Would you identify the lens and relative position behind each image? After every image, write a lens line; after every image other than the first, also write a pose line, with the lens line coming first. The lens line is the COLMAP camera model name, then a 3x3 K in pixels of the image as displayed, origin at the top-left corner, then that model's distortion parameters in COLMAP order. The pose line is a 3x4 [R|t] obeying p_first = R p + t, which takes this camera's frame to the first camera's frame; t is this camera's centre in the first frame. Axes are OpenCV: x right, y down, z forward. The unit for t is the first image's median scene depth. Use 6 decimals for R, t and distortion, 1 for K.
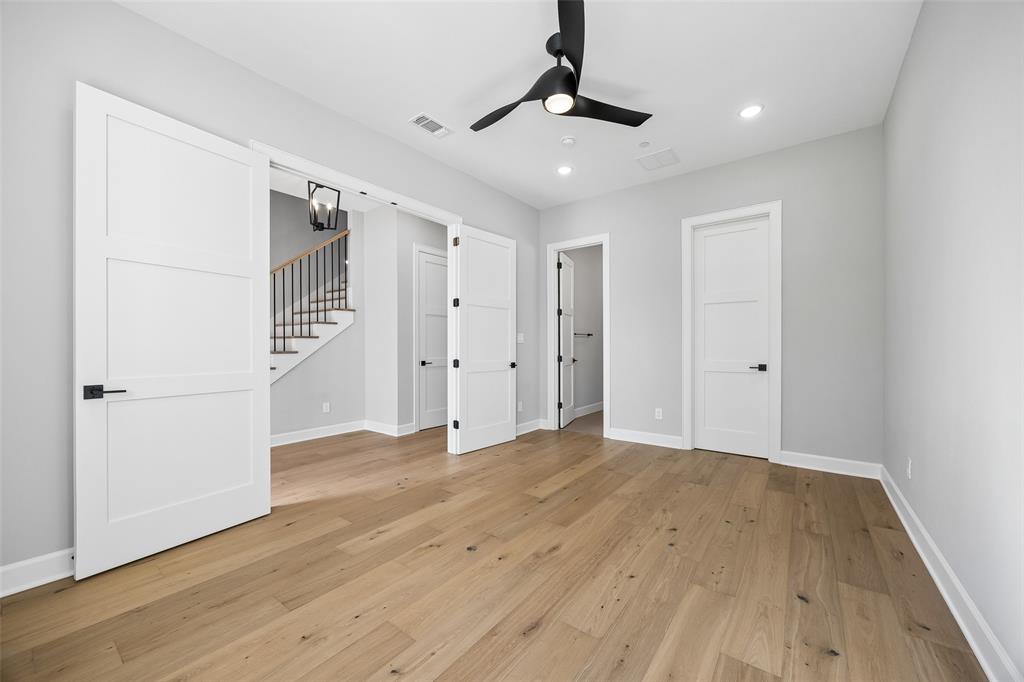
lens RADIAL K [[398.1, 0, 507.1], [0, 398.1, 345.9], [0, 0, 1]] dist [-0.000502, -0.000260]
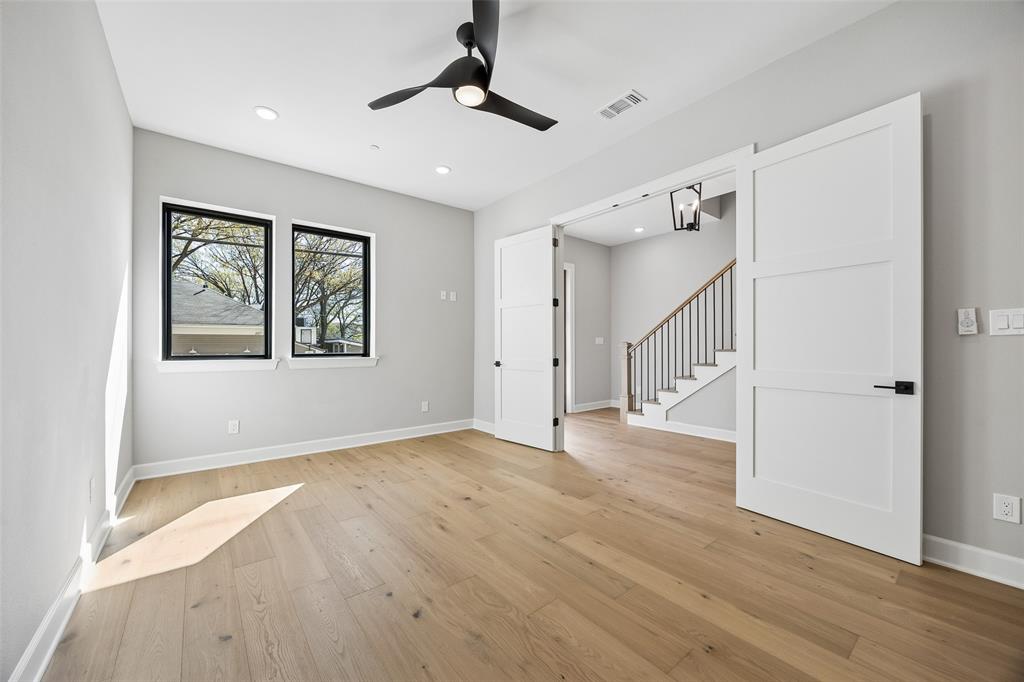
lens RADIAL K [[398.1, 0, 507.1], [0, 398.1, 345.9], [0, 0, 1]] dist [-0.000502, -0.000260]
pose [[-0.264293, 0.001331, -0.964442, 0.906436], [0.004997, 0.999988, 0.000011, 0.002772], [0.964430, -0.004817, -0.264296, 1.167537]]
